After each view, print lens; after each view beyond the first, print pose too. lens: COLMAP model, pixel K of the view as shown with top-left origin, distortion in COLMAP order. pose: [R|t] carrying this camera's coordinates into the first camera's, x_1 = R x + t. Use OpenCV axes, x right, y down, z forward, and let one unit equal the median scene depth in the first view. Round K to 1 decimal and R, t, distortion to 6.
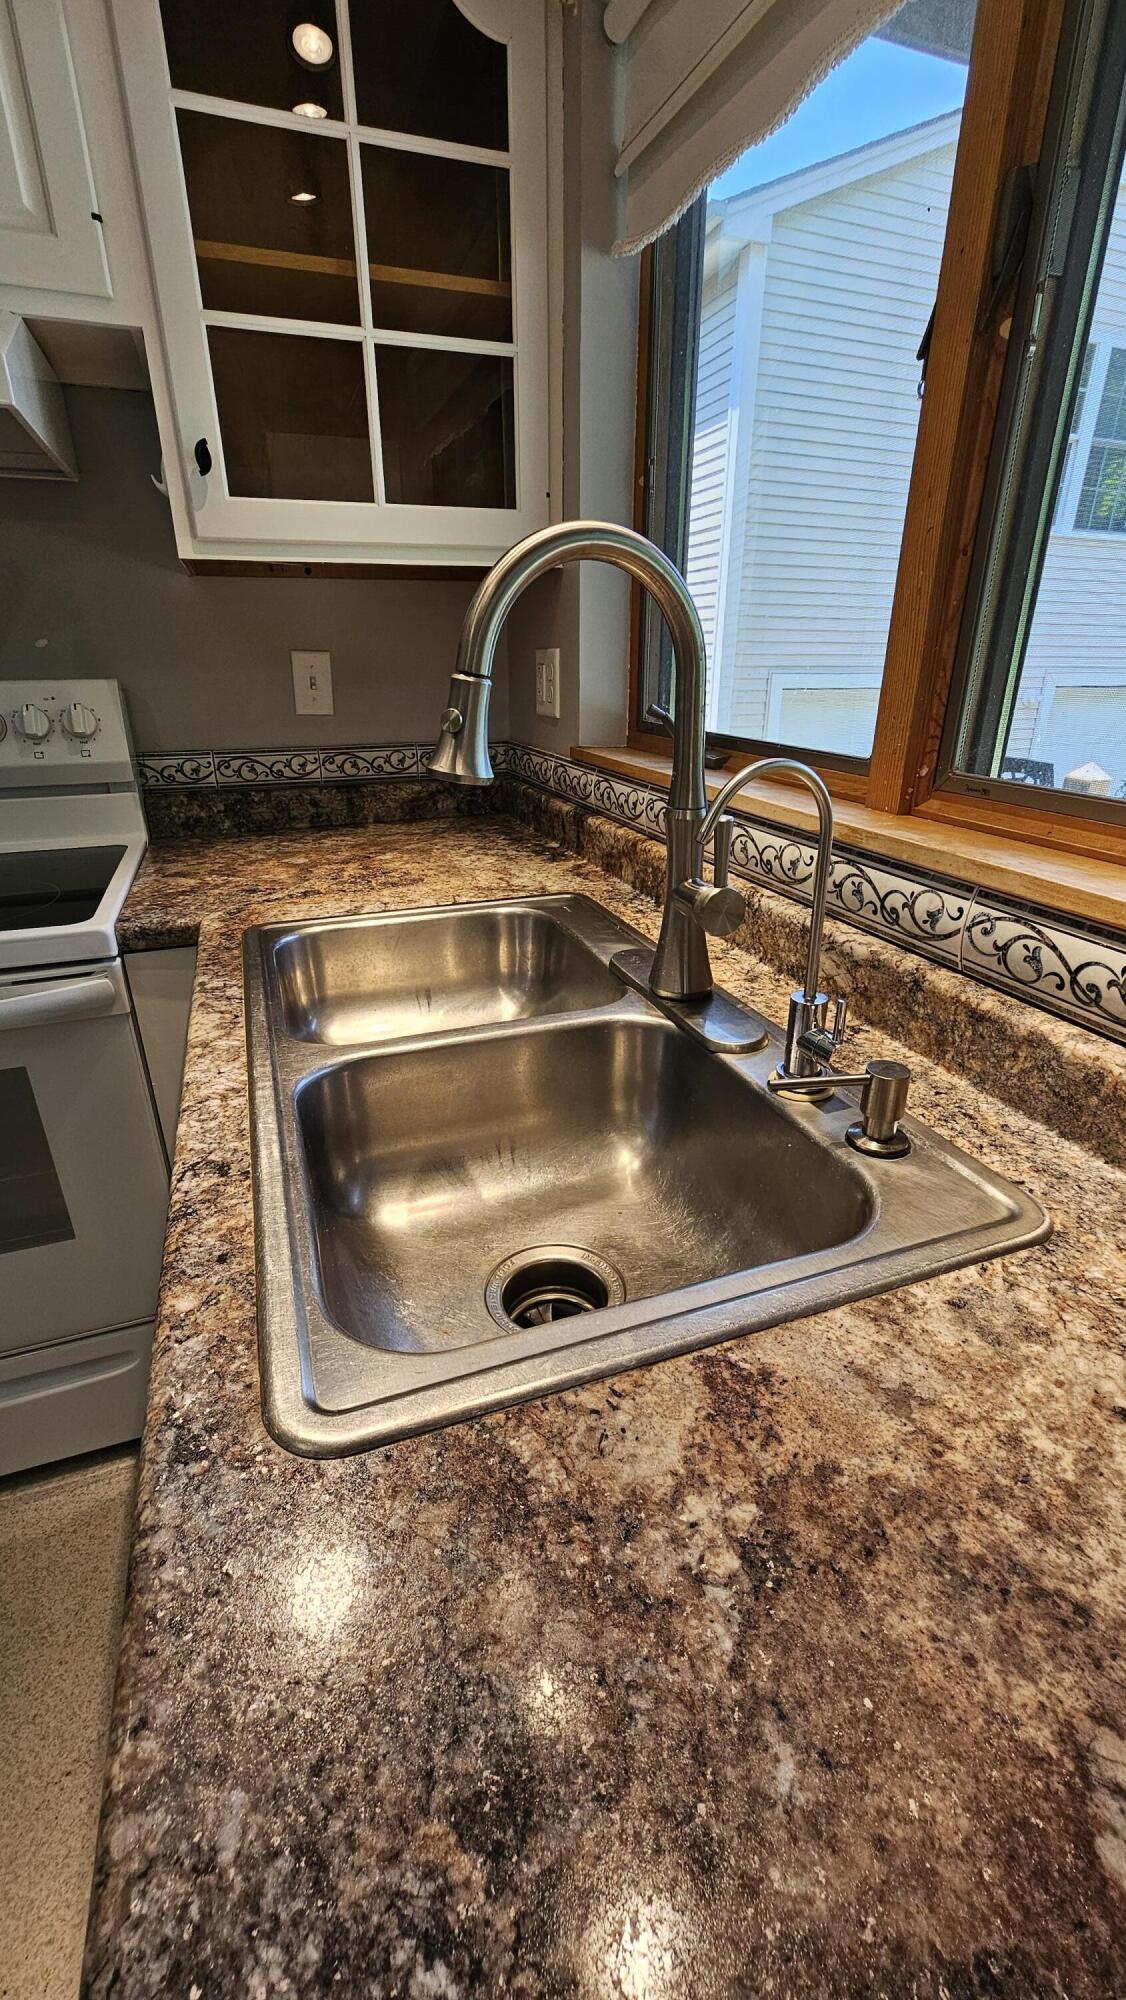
lens RADIAL K [[814.2, 0, 560.5], [0, 814.2, 988.0], [0, 0, 1]] dist [-0.008716, 0.004332]
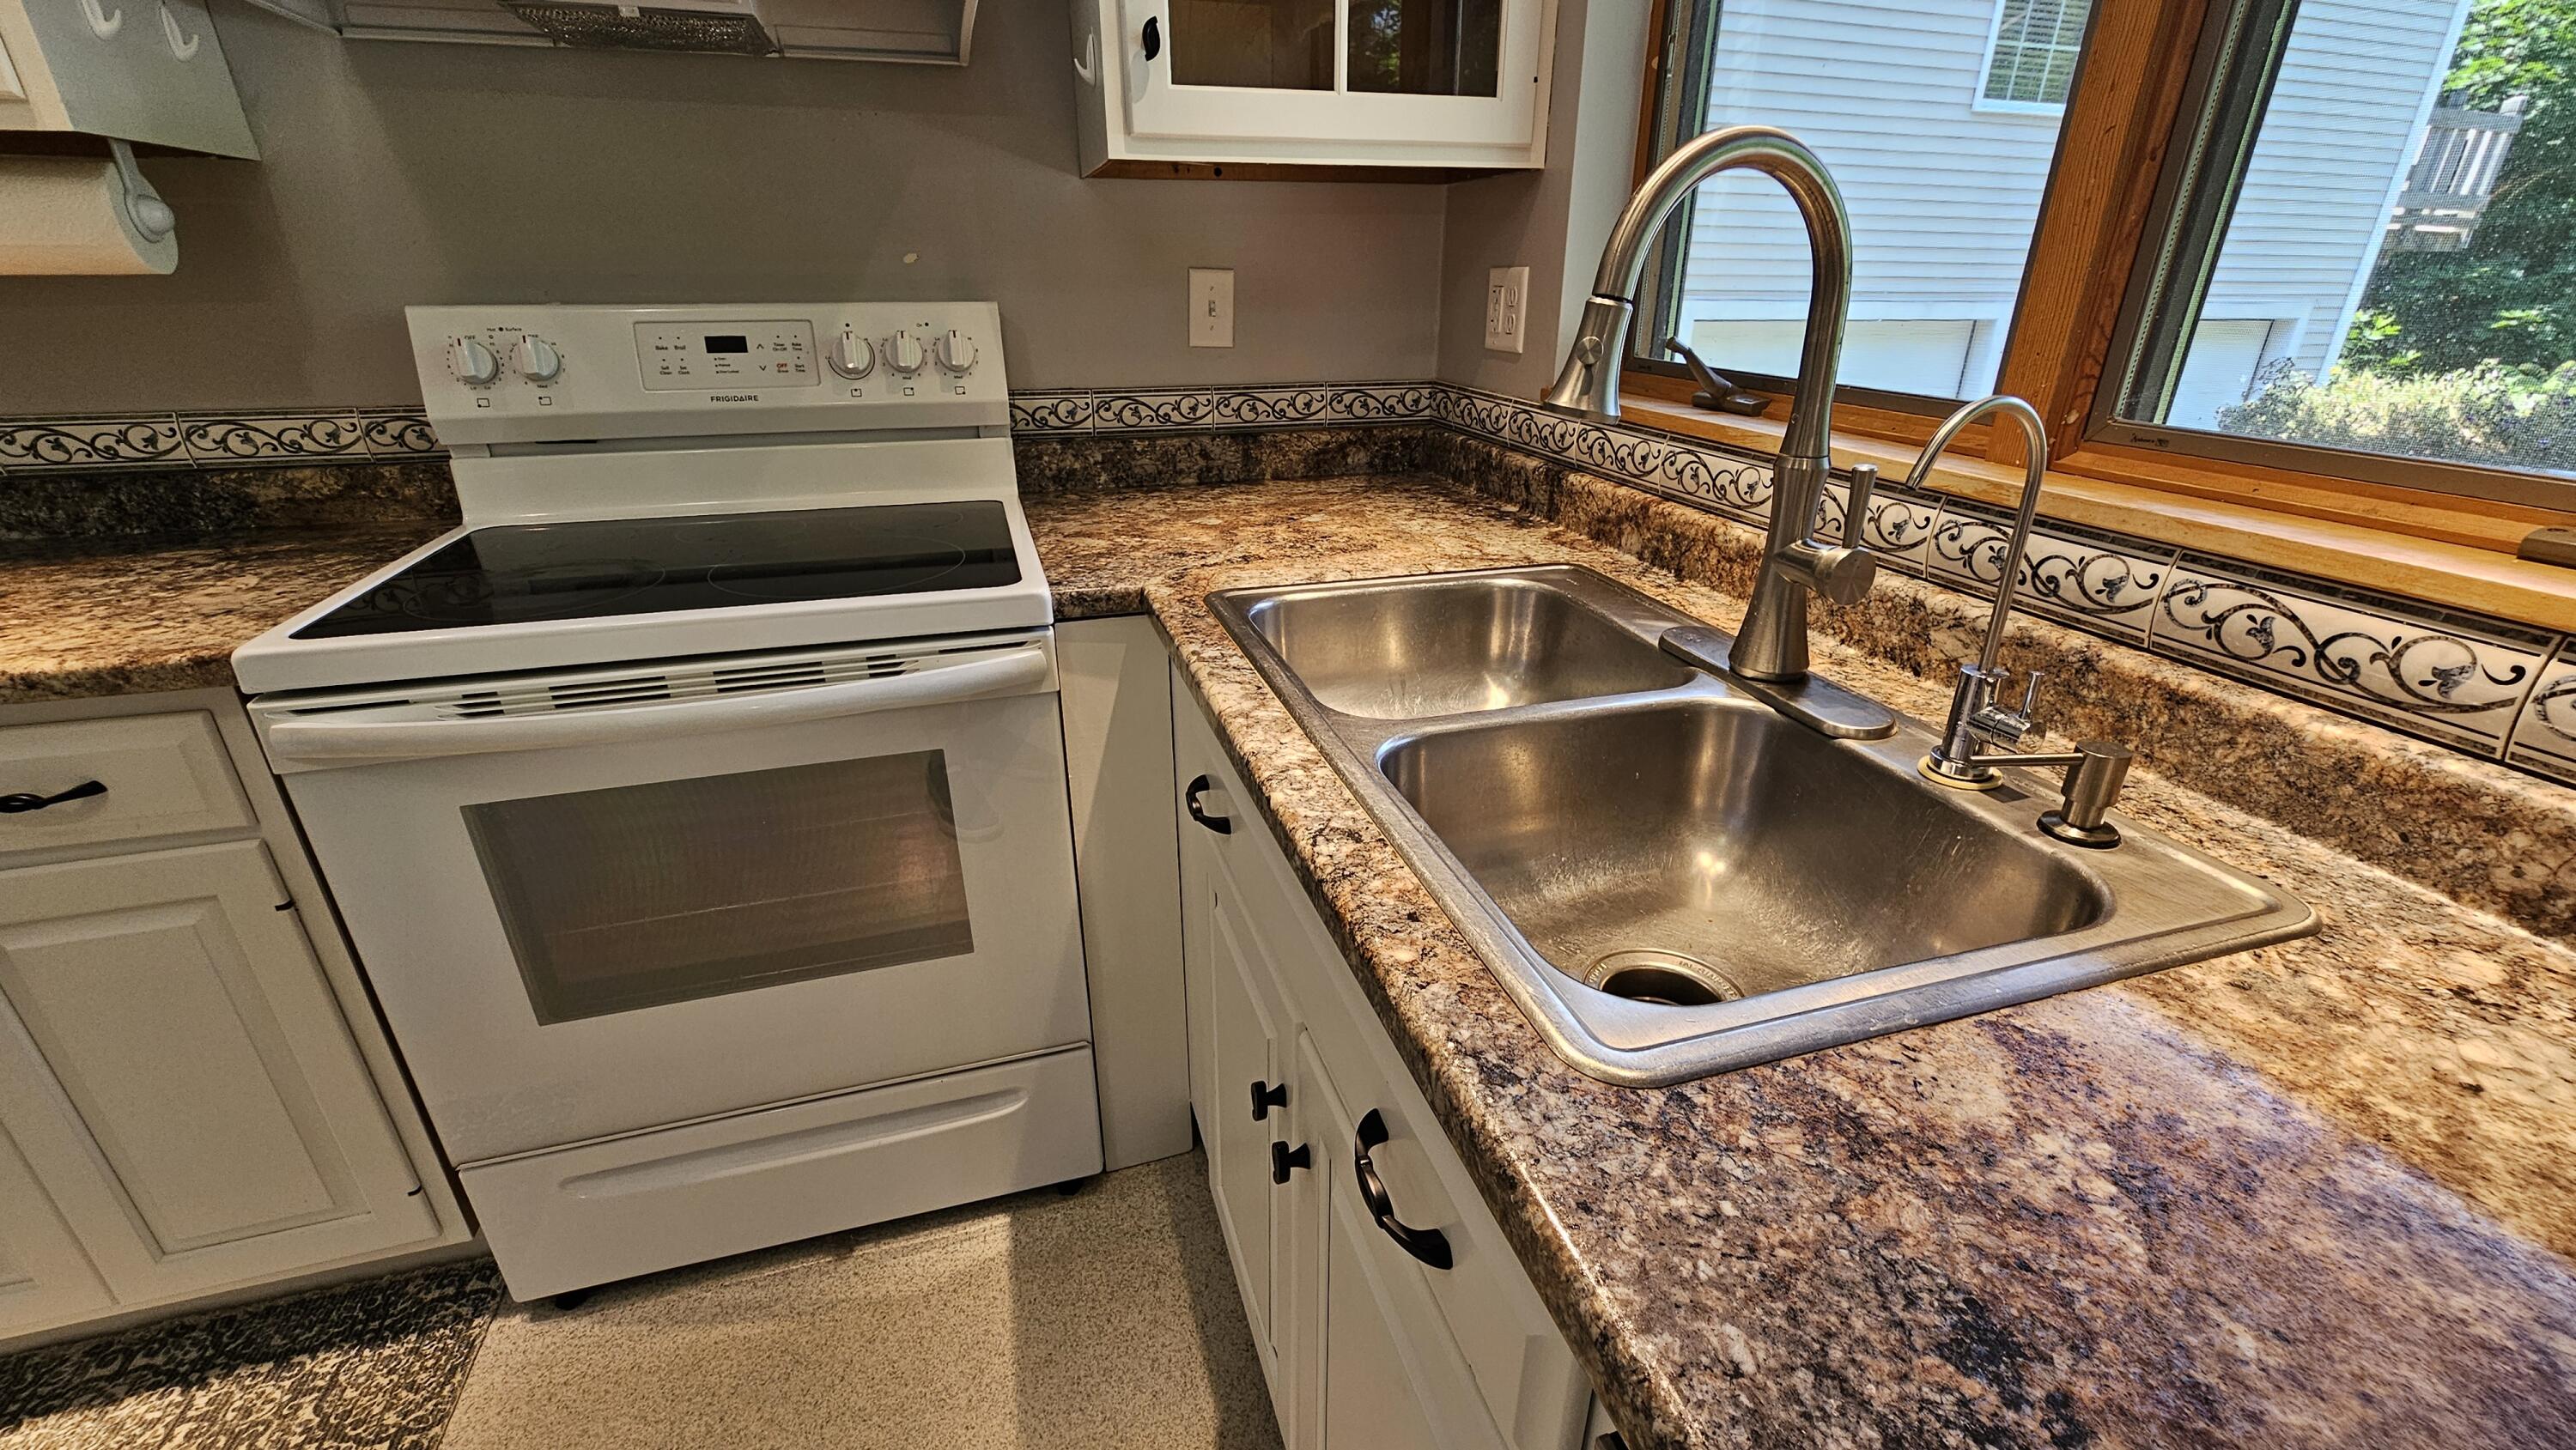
lens RADIAL K [[1048.5, 0, 1298.1], [0, 1048.5, 726.2], [0, 0, 1]] dist [-0.008716, 0.004332]
pose [[0.998122, 0.027250, -0.054857, -0.312962], [-0.026225, 0.999469, 0.019317, 0.057974], [0.055355, -0.017842, 0.998307, -0.144086]]
